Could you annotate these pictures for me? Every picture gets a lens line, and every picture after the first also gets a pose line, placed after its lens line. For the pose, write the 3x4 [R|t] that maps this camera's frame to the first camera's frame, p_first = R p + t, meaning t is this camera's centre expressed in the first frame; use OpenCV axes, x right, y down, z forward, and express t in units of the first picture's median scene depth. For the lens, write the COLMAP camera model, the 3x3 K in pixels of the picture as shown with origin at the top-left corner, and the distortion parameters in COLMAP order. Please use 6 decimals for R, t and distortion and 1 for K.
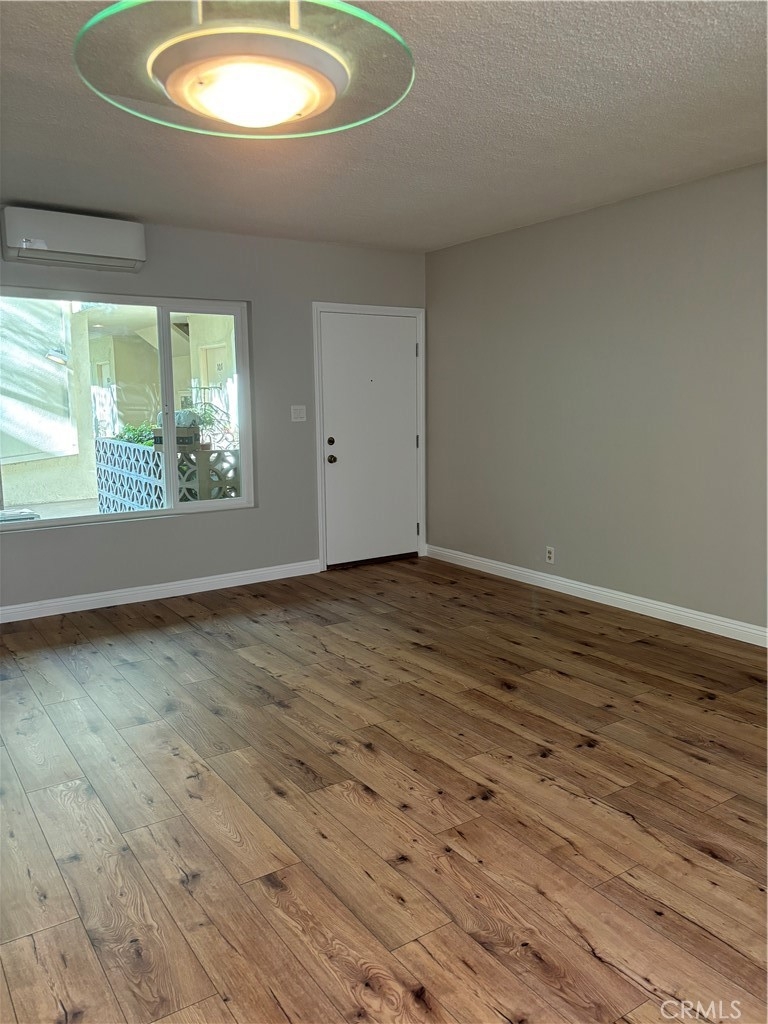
lens RADIAL K [[786.9, 0, 408.8], [0, 786.9, 514.0], [0, 0, 1]] dist [0.027145, -0.043981]
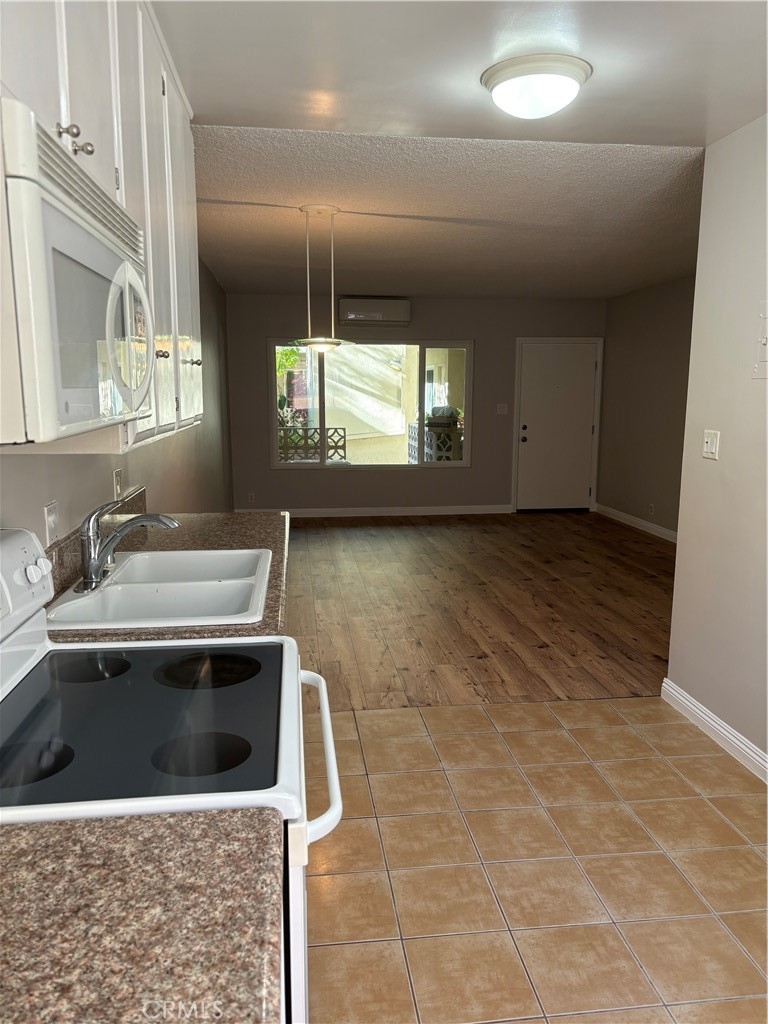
lens RADIAL K [[790.0, 0, 384.0], [0, 790.0, 512.0], [0, 0, 1]] dist [0.032185, -0.003288]
pose [[0.884229, 0.081567, -0.459876, 0.653584], [-0.078321, 0.996585, 0.026170, 0.089230], [0.460440, 0.012877, 0.887597, -0.835193]]
